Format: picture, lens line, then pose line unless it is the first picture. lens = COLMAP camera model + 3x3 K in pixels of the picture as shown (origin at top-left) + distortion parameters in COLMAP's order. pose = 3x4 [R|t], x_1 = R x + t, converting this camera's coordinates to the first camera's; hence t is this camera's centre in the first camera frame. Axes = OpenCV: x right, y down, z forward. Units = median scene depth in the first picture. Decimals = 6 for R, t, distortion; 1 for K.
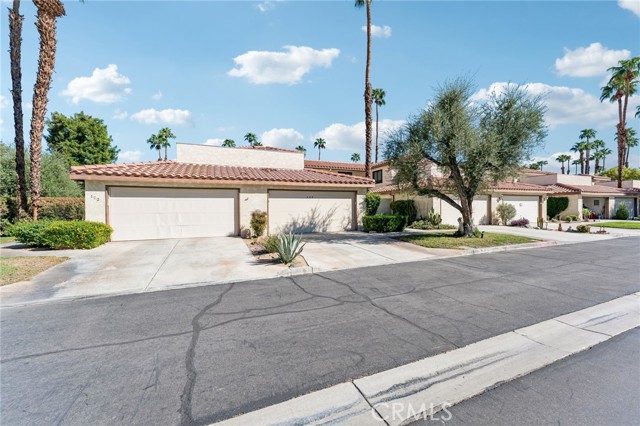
lens RADIAL K [[257.8, 0, 320.0], [0, 257.8, 213.0], [0, 0, 1]] dist [0.000319, -0.000157]
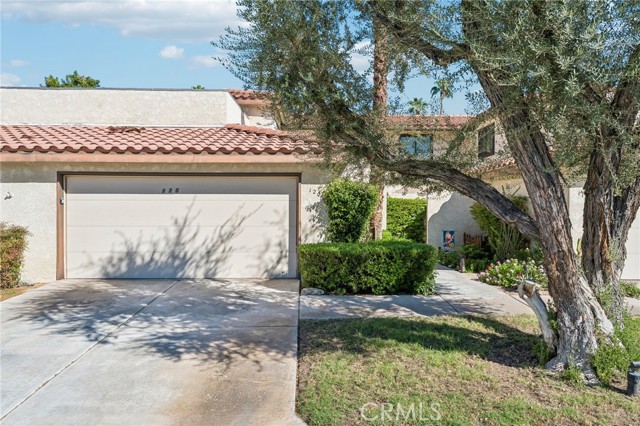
lens RADIAL K [[410.6, 0, 320.0], [0, 410.6, 213.0], [0, 0, 1]] dist [-0.001257, -0.000439]
pose [[0.927447, 0.019456, -0.373448, 0.409136], [-0.019366, 0.999804, 0.003992, -0.032986], [0.373453, 0.003530, 0.927642, 0.483448]]
